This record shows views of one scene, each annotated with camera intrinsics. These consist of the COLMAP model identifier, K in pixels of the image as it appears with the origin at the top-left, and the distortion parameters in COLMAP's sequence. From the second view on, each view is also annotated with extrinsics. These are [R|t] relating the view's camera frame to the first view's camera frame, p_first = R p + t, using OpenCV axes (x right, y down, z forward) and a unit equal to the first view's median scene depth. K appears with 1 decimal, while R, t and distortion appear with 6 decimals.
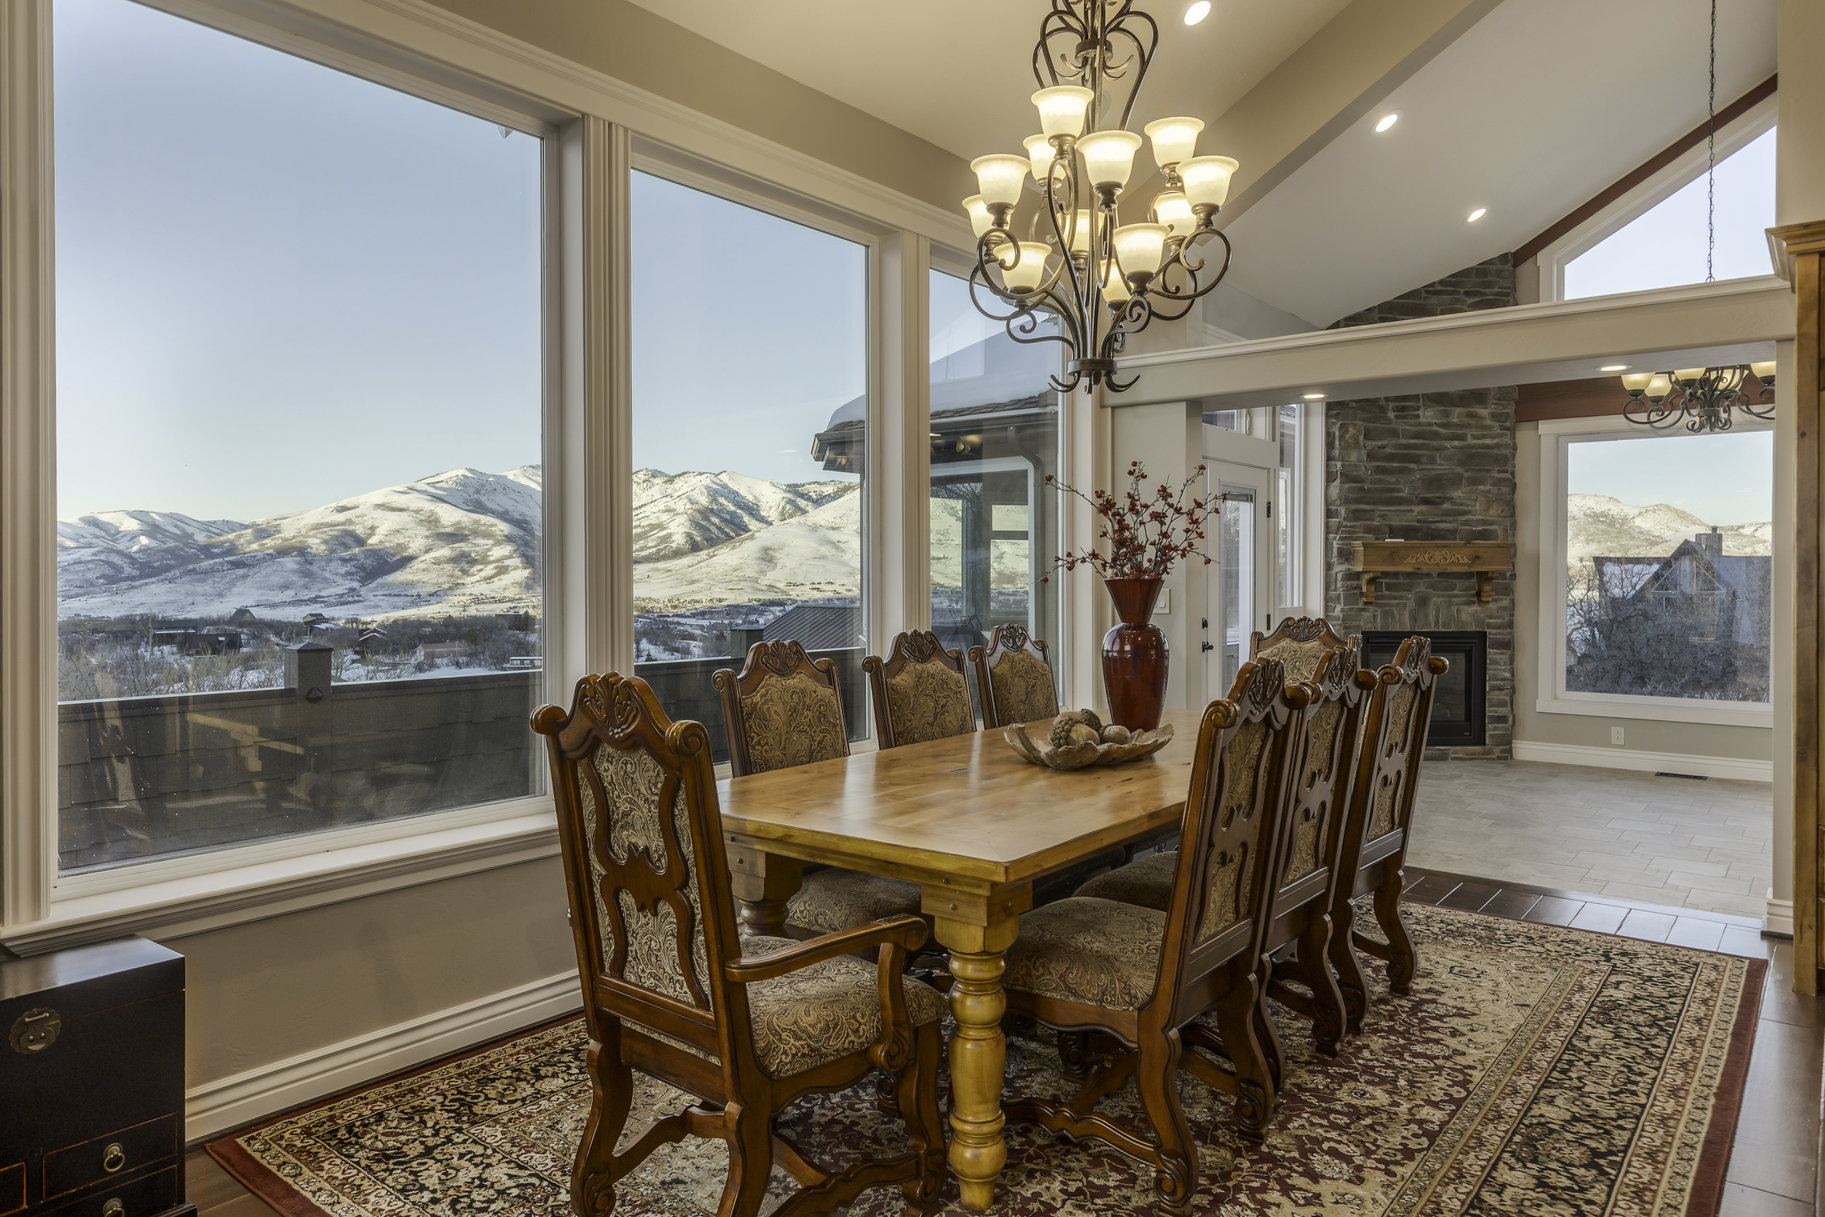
lens RADIAL K [[1221.0, 0, 897.3], [0, 1221.0, 581.0], [0, 0, 1]] dist [0.002790, -0.004855]
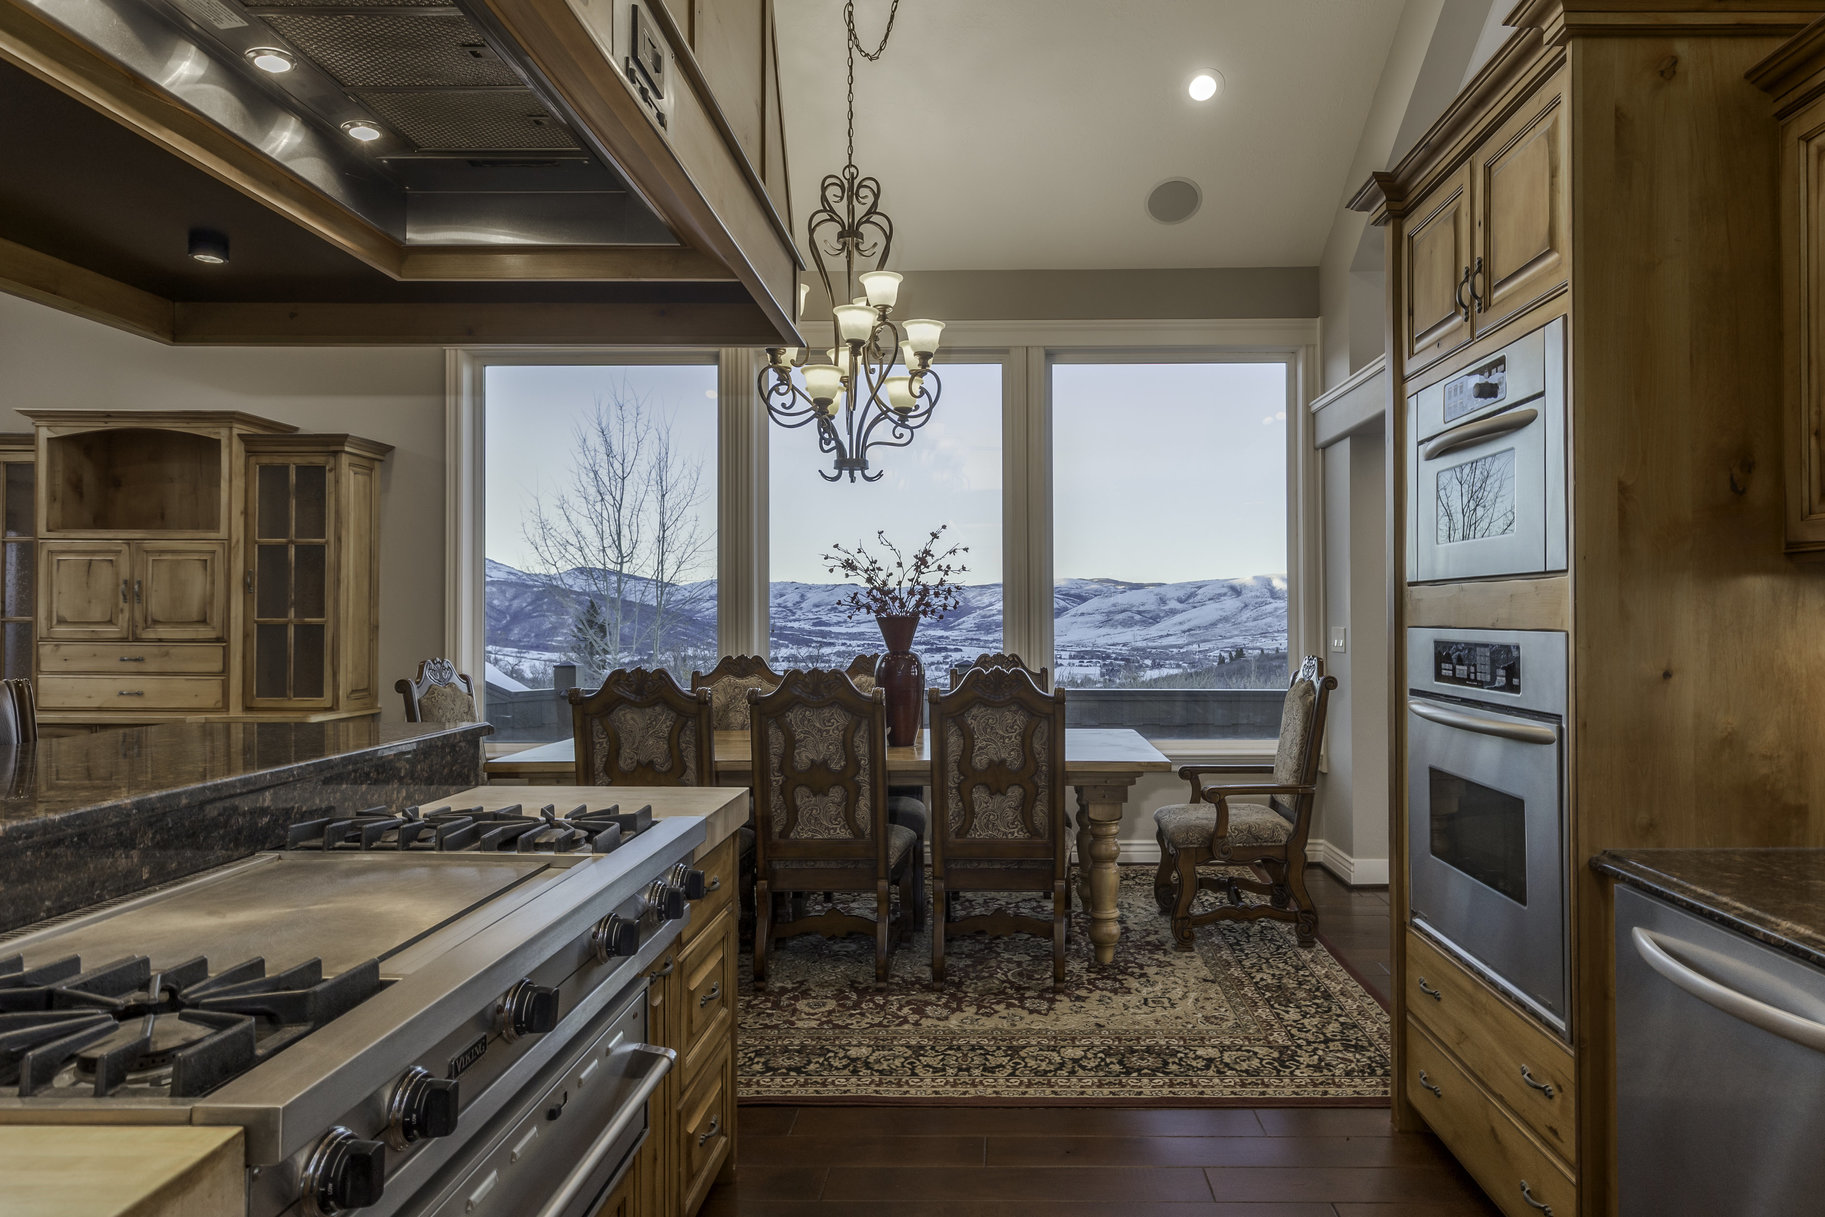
lens RADIAL K [[1114.0, 0, 924.6], [0, 1114.0, 610.2], [0, 0, 1]] dist [0.001286, 0.000083]
pose [[0.590581, -0.005058, -0.806962, 0.510480], [-0.002396, 0.999965, -0.008021, 0.000649], [0.806975, 0.006670, 0.590548, 0.135614]]
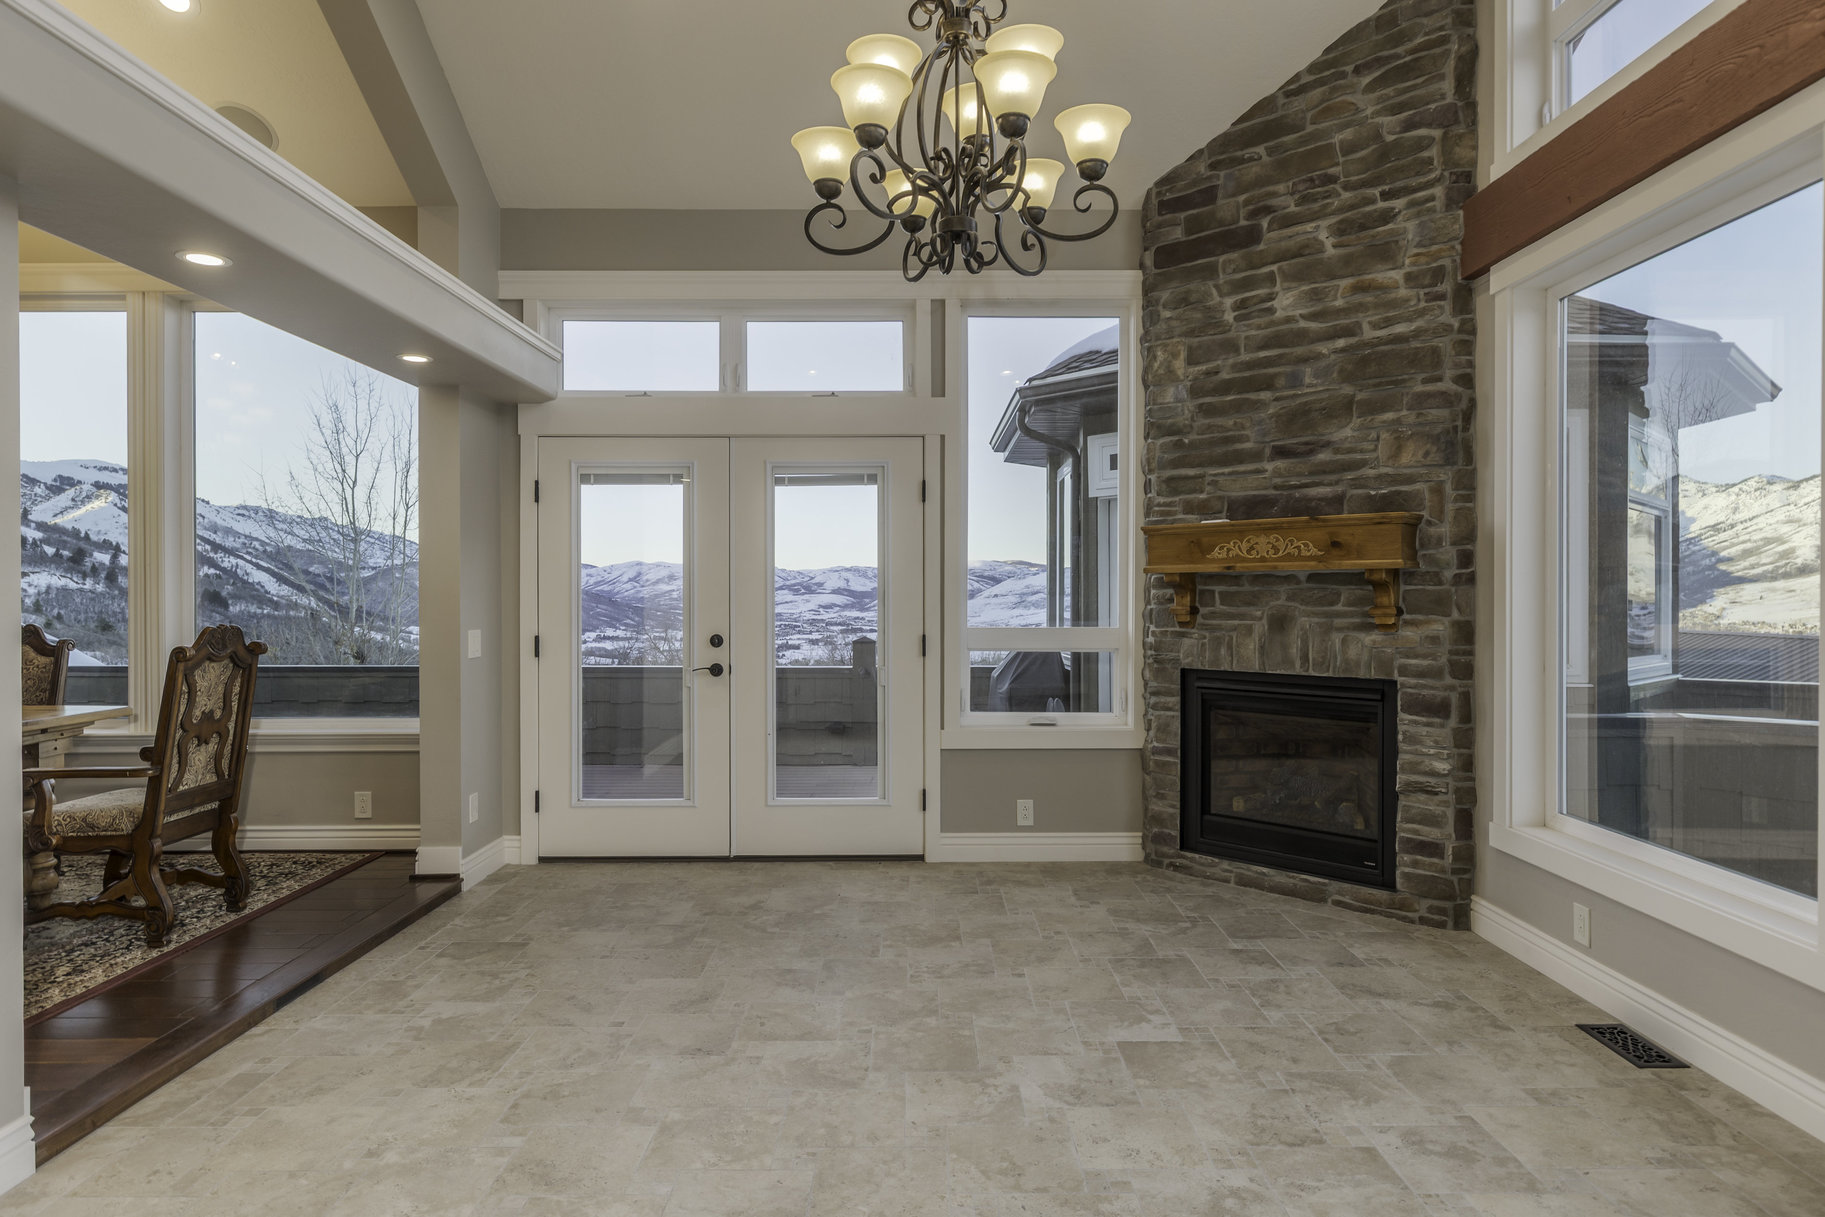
lens RADIAL K [[1091.4, 0, 906.8], [0, 1091.4, 604.3], [0, 0, 1]] dist [0.001633, -0.000743]
pose [[0.608112, 0.003929, -0.793842, 0.739216], [-0.002541, 0.999992, 0.003002, 0.006621], [0.793847, 0.000192, 0.608117, 0.537773]]
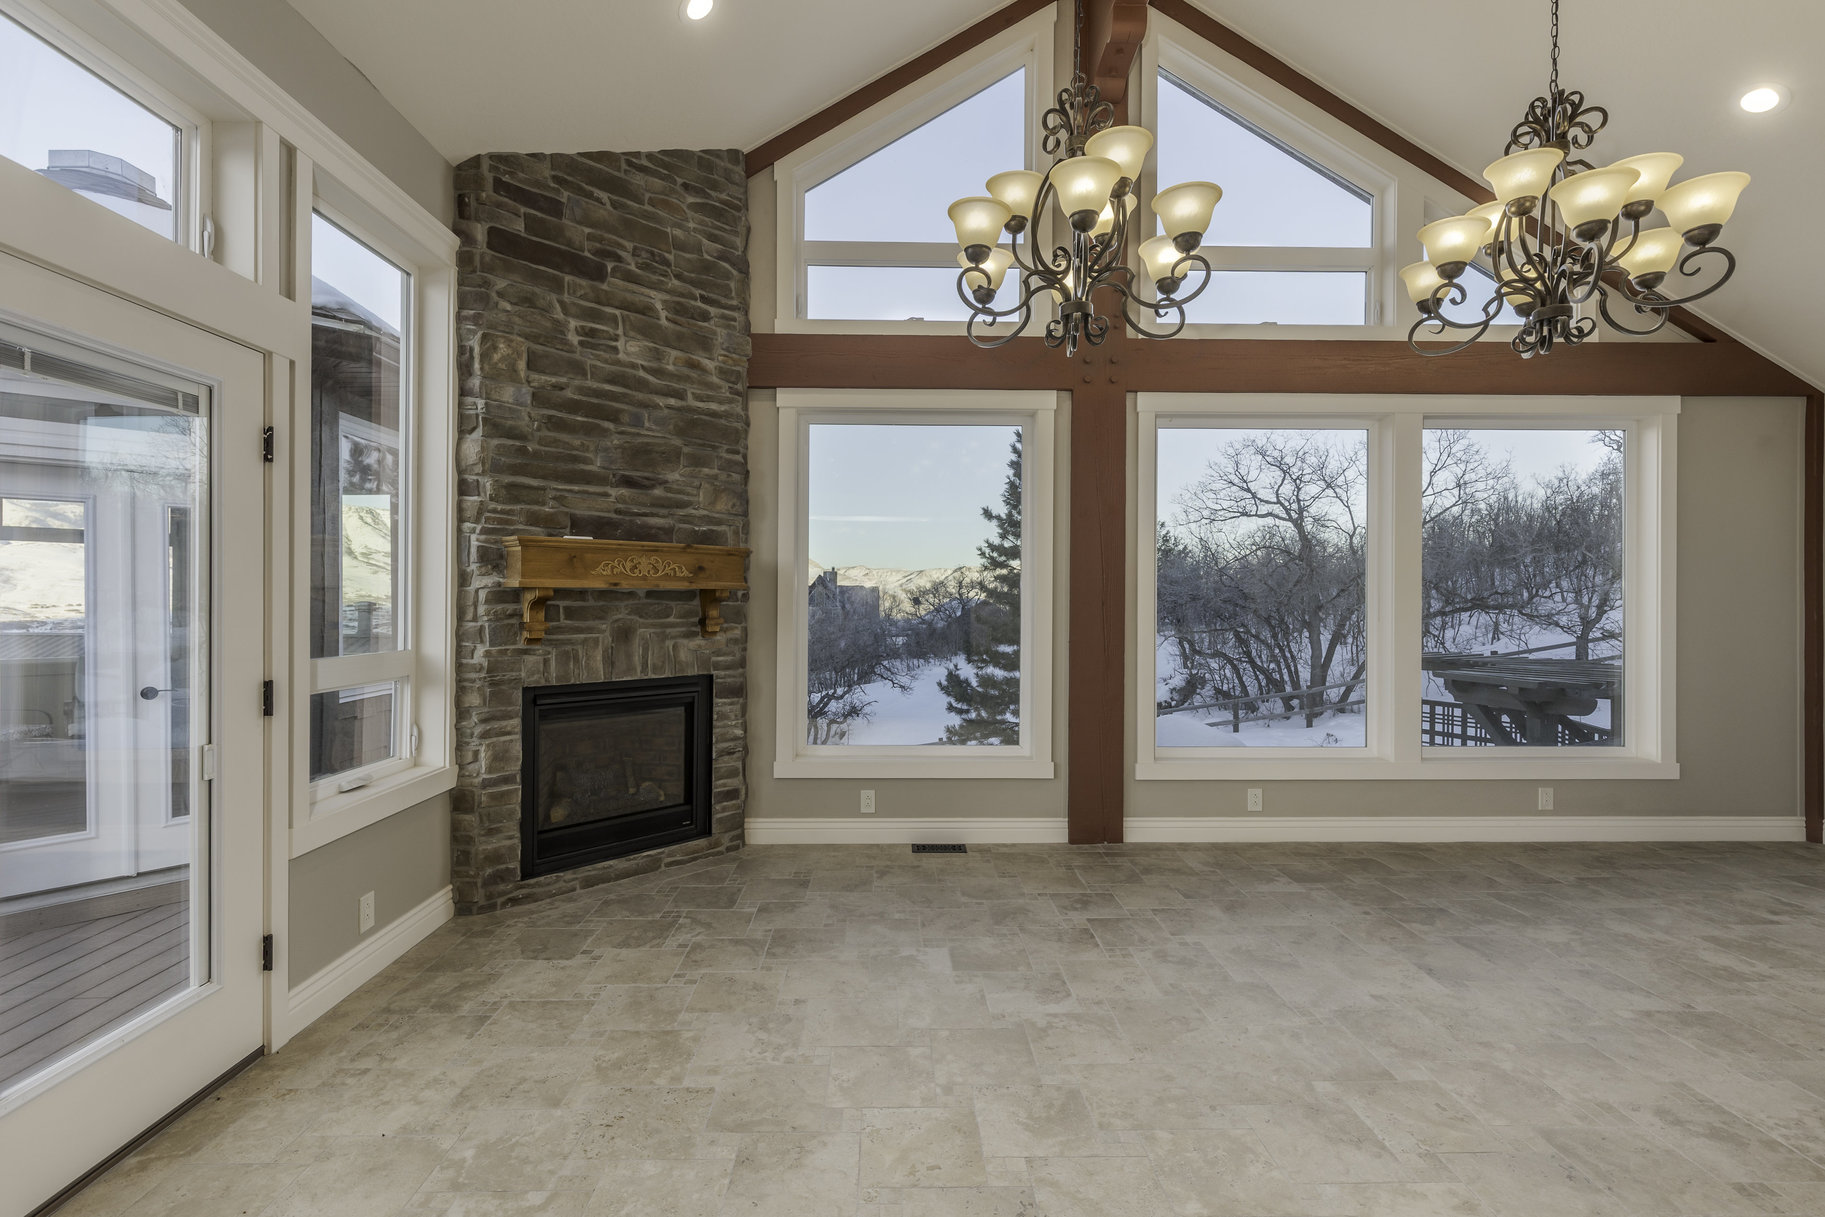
lens RADIAL K [[844.5, 0, 908.6], [0, 844.5, 598.7], [0, 0, 1]] dist [0.012784, 0.000046]
pose [[0.768050, 0.000900, 0.640389, 0.257454], [0.001317, 0.999995, -0.002986, -0.000937], [-0.640388, 0.003137, 0.768045, 0.554457]]
